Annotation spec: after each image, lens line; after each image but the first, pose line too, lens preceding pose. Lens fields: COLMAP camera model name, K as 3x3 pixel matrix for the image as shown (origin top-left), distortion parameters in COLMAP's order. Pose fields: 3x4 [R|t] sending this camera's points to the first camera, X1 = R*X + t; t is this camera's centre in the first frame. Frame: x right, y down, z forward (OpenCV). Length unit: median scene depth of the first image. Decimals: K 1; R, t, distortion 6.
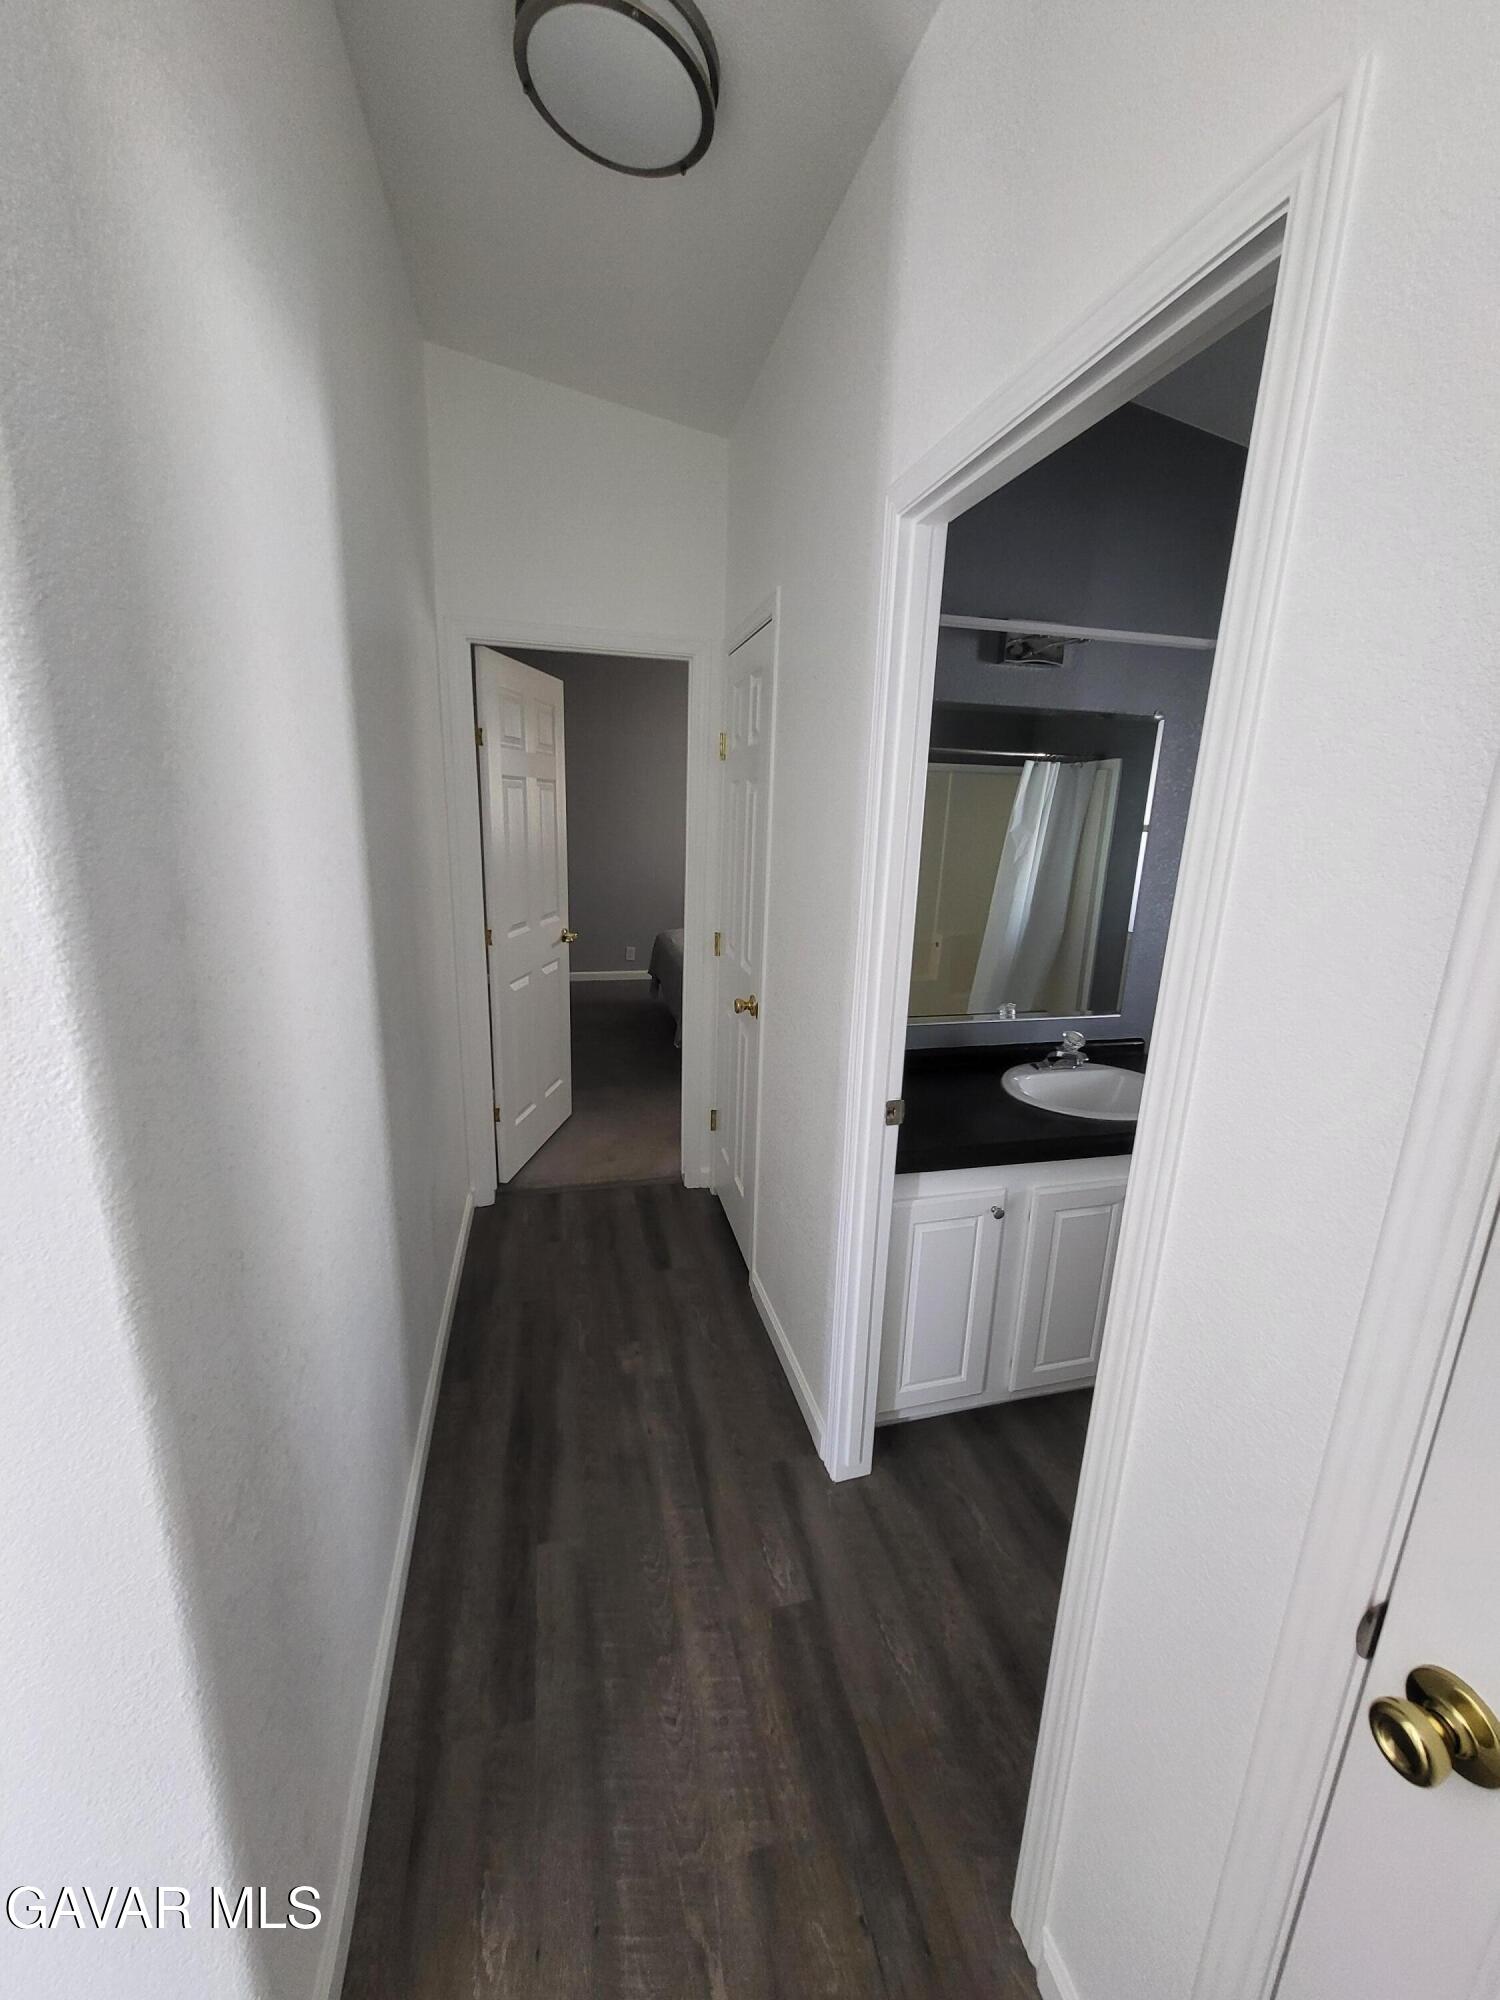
lens RADIAL K [[786.0, 0, 745.4], [0, 786.0, 994.0], [0, 0, 1]] dist [0.008988, -0.002191]
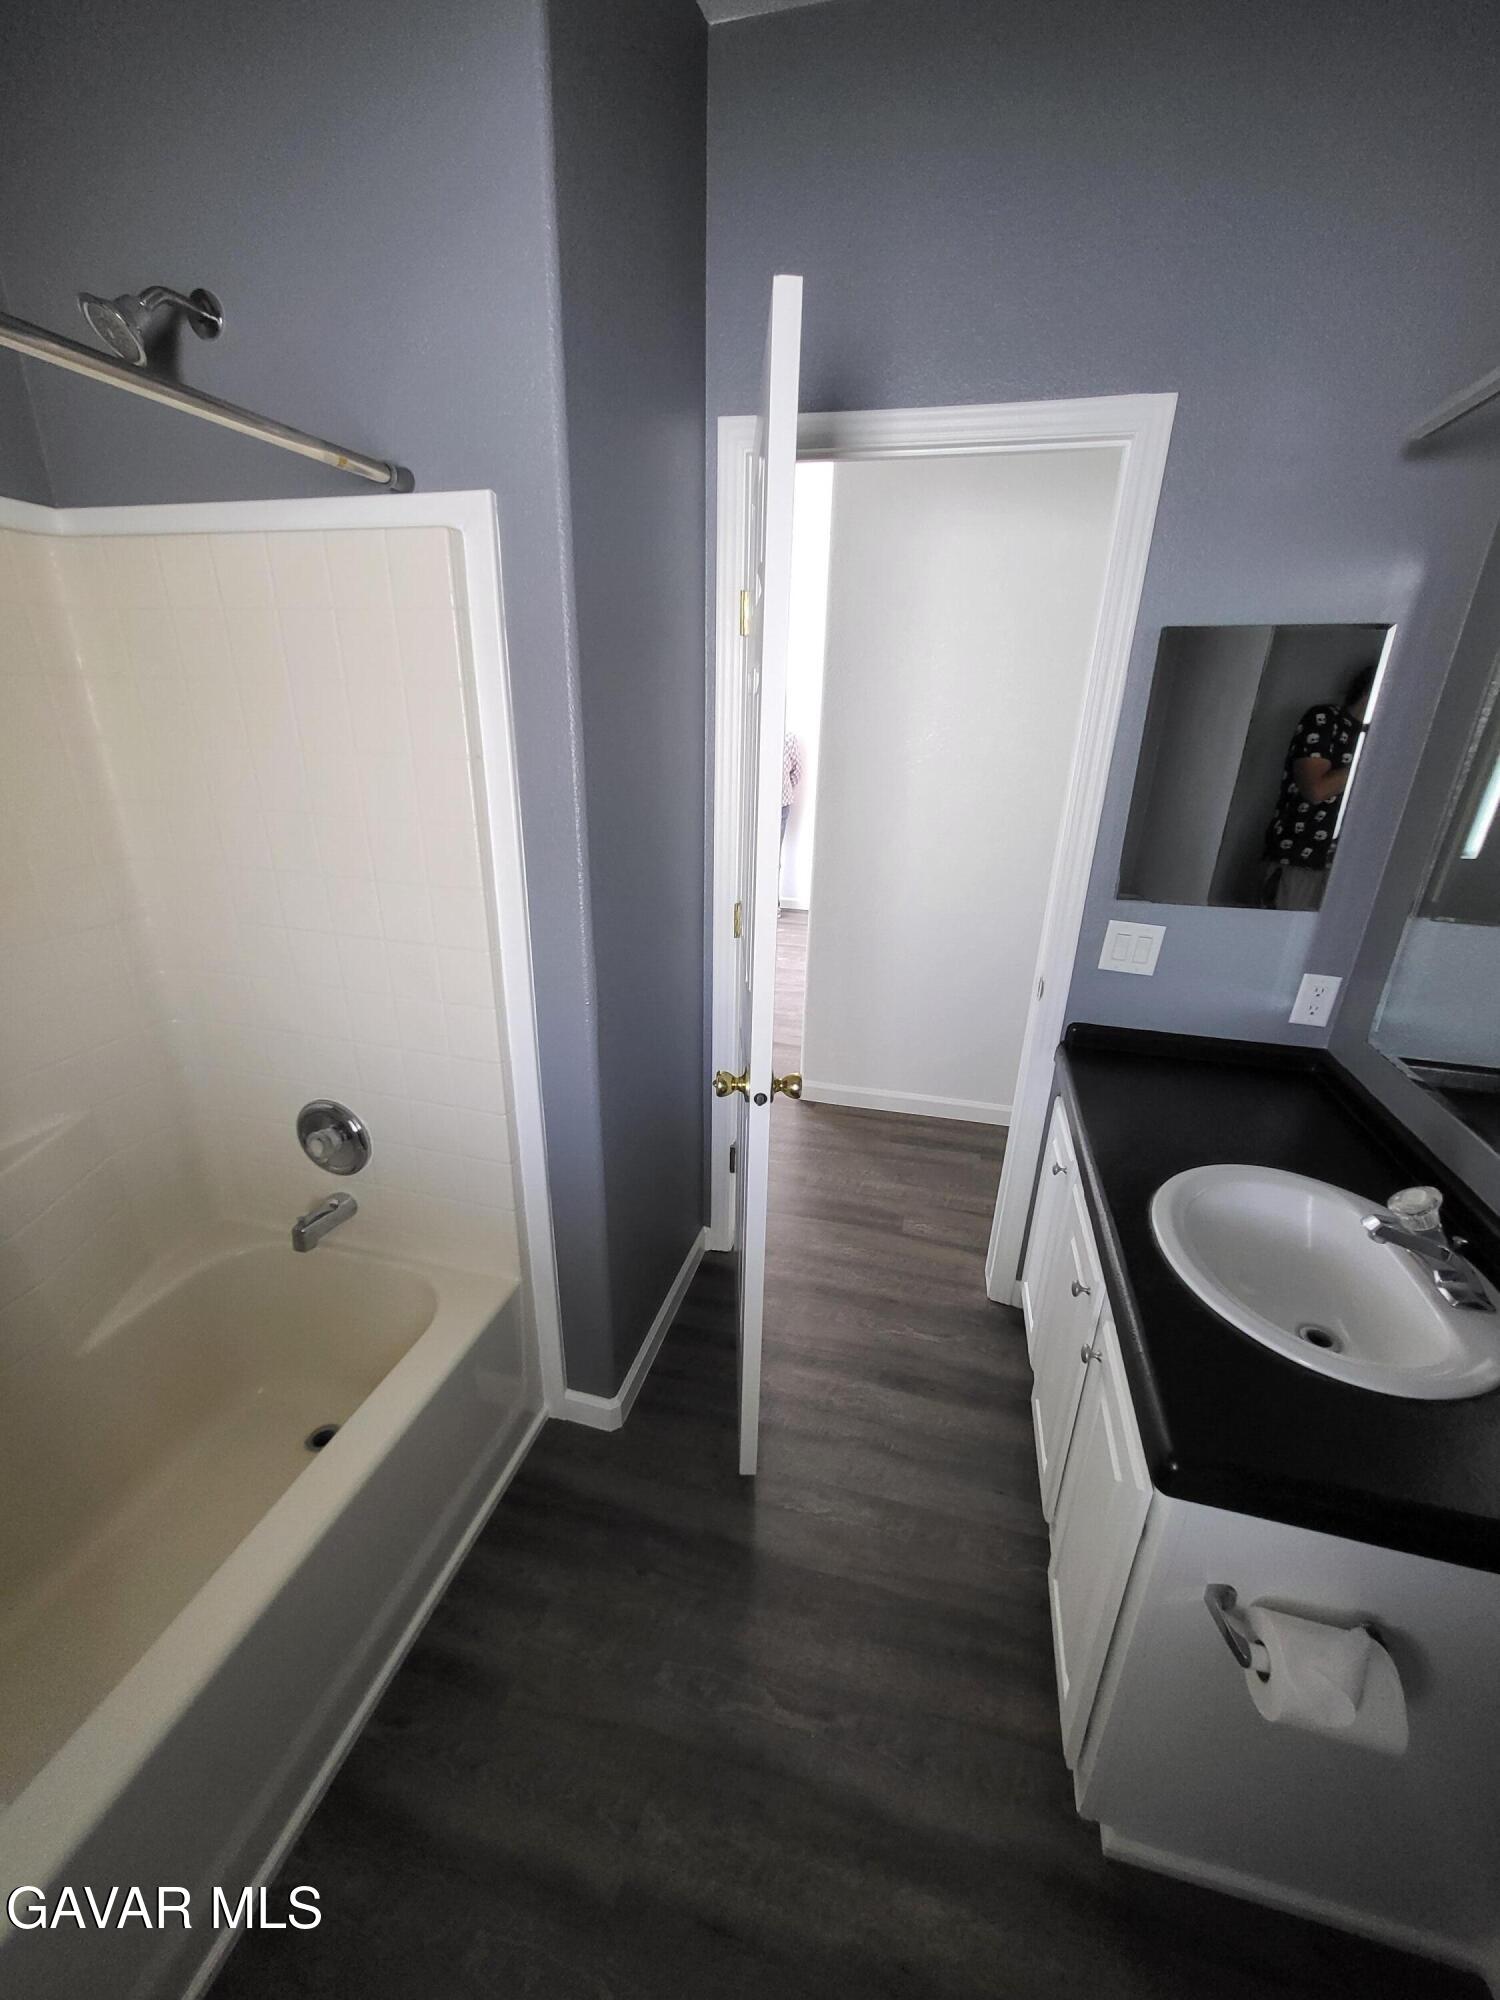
lens RADIAL K [[786.0, 0, 749.6], [0, 786.0, 1004.5], [0, 0, 1]] dist [0.008988, -0.002191]
pose [[-0.482066, 0.276626, -0.831318, 1.393095], [-0.245848, 0.868016, 0.431401, -0.216677], [0.840935, 0.412341, -0.350433, 1.105547]]
